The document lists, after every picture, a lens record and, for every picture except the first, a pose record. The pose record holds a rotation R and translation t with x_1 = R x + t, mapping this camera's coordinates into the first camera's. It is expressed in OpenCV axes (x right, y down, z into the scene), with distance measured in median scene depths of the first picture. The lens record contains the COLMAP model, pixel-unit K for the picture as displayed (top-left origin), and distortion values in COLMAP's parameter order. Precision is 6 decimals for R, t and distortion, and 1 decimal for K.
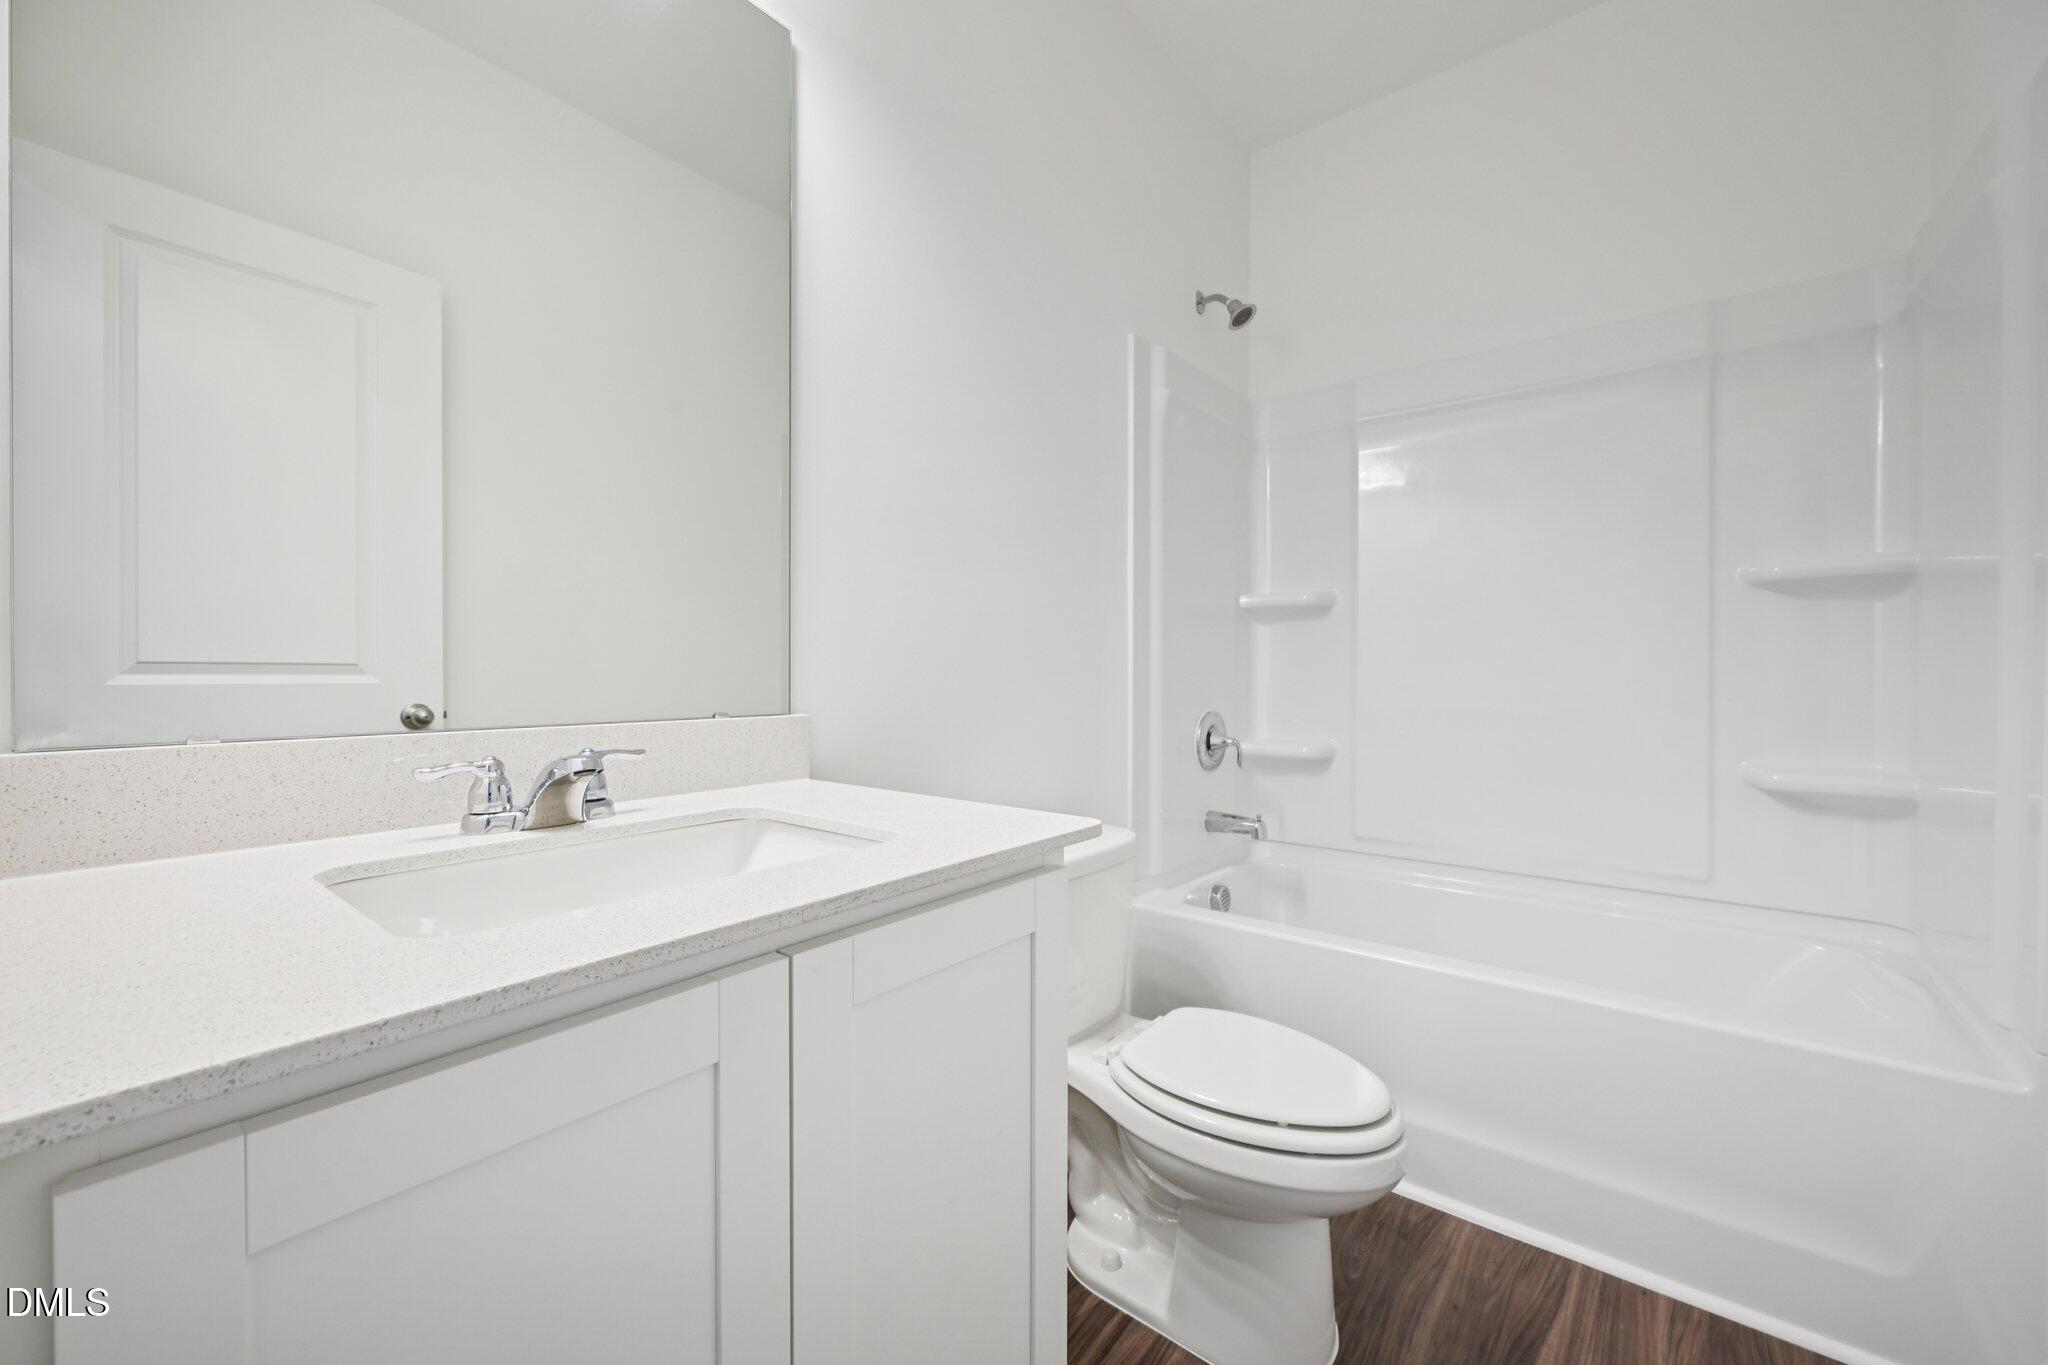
lens RADIAL K [[805.8, 0, 1022.4], [0, 805.8, 689.8], [0, 0, 1]] dist [0.008352, -0.000423]
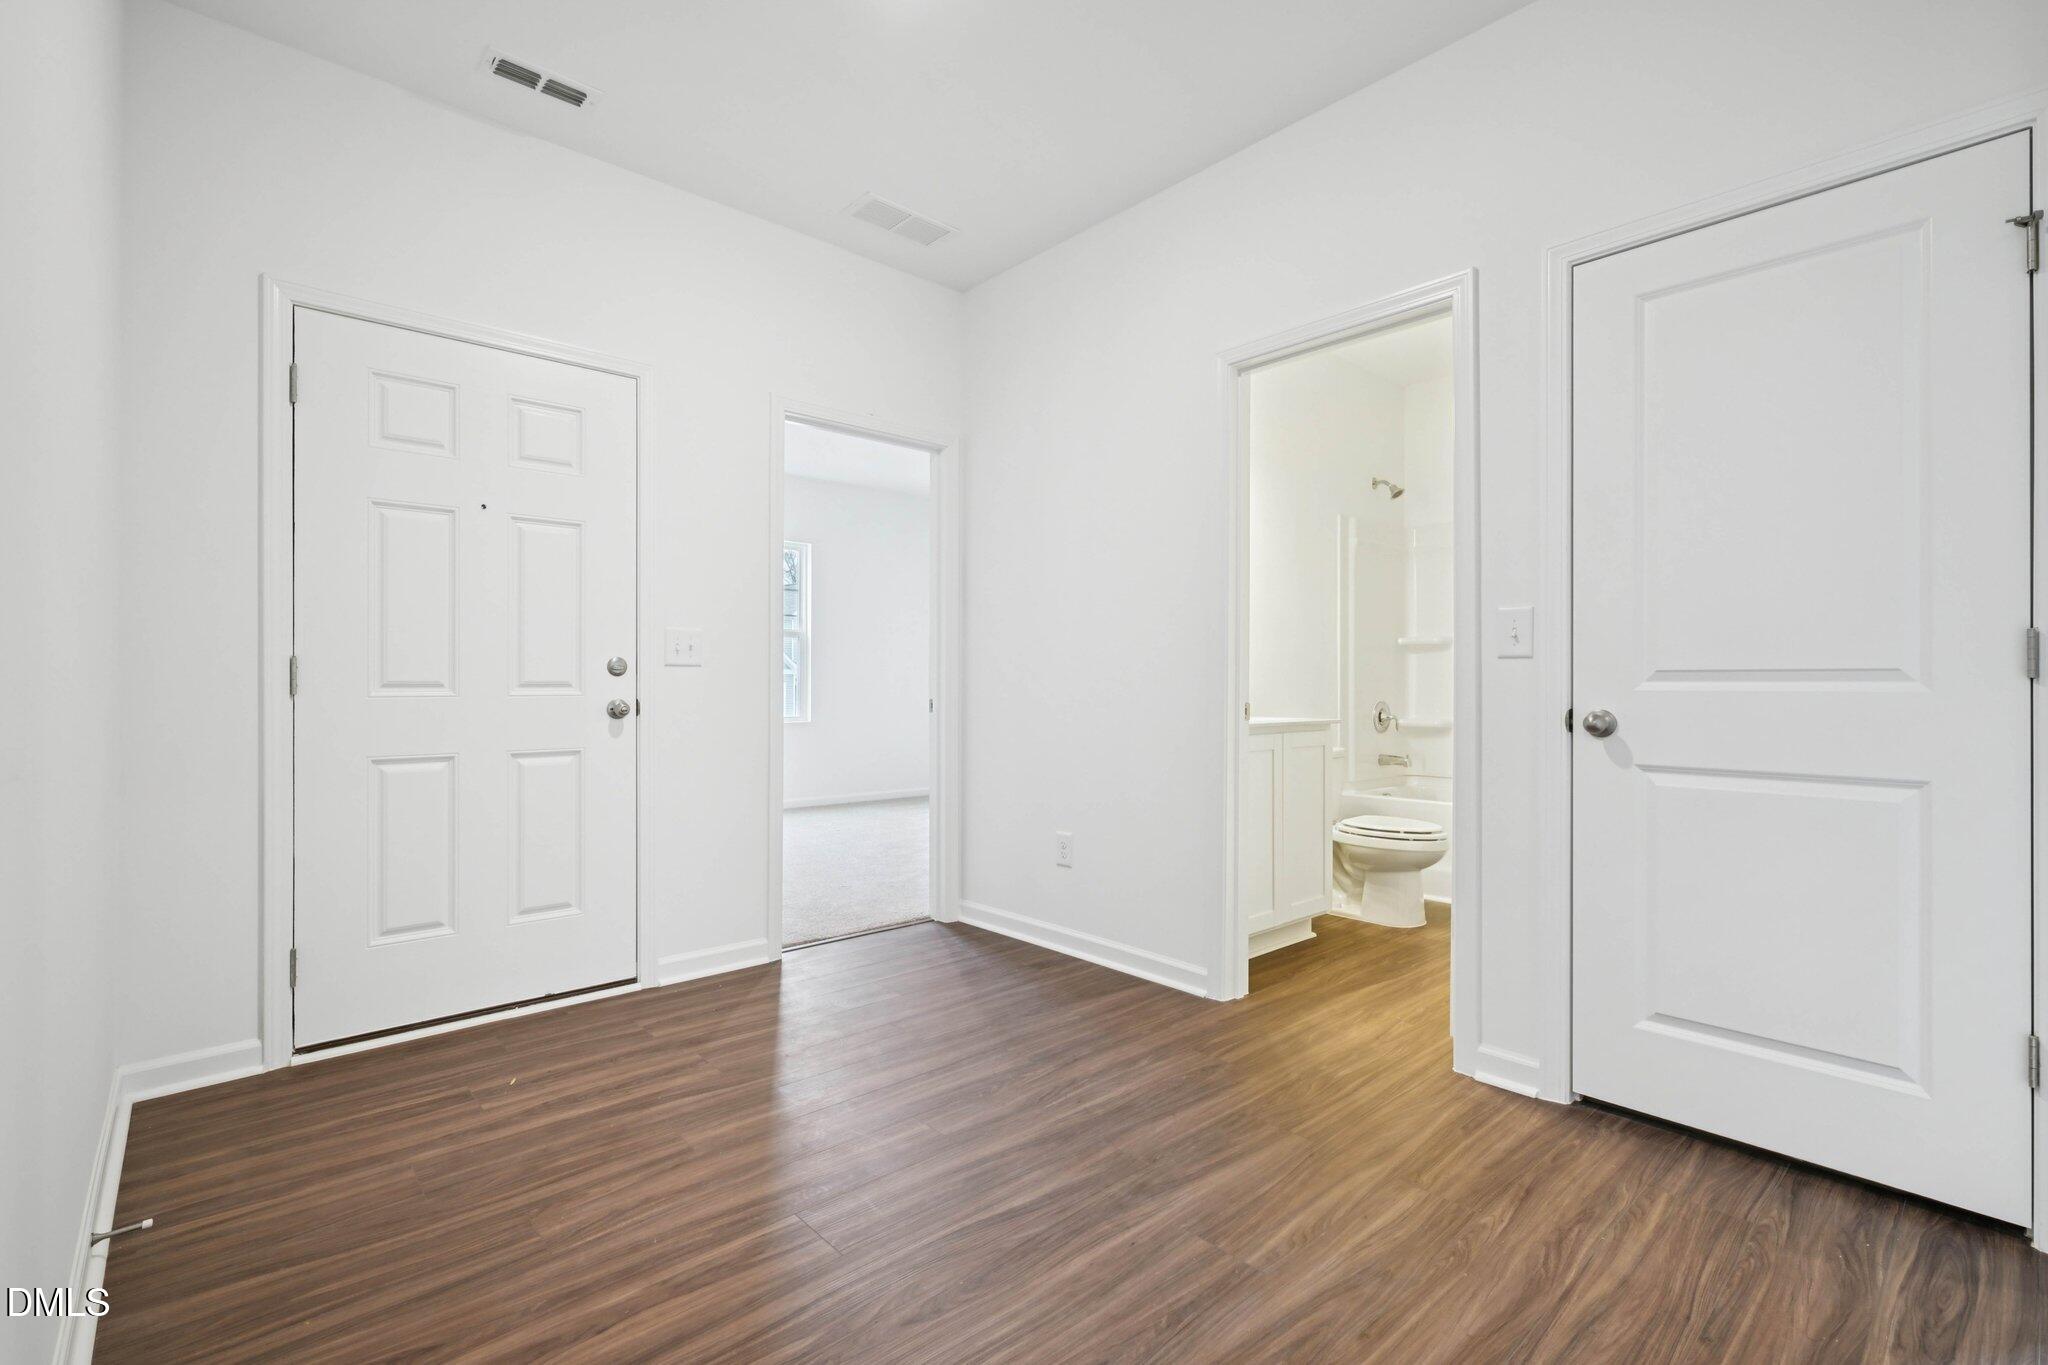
lens RADIAL K [[919.6, 0, 1020.5], [0, 919.6, 675.6], [0, 0, 1]] dist [0.003992, -0.000238]
pose [[0.987402, -0.002398, -0.158211, -0.261195], [0.001189, 0.999969, -0.007737, -0.018935], [0.158225, 0.007451, 0.987375, -1.268074]]
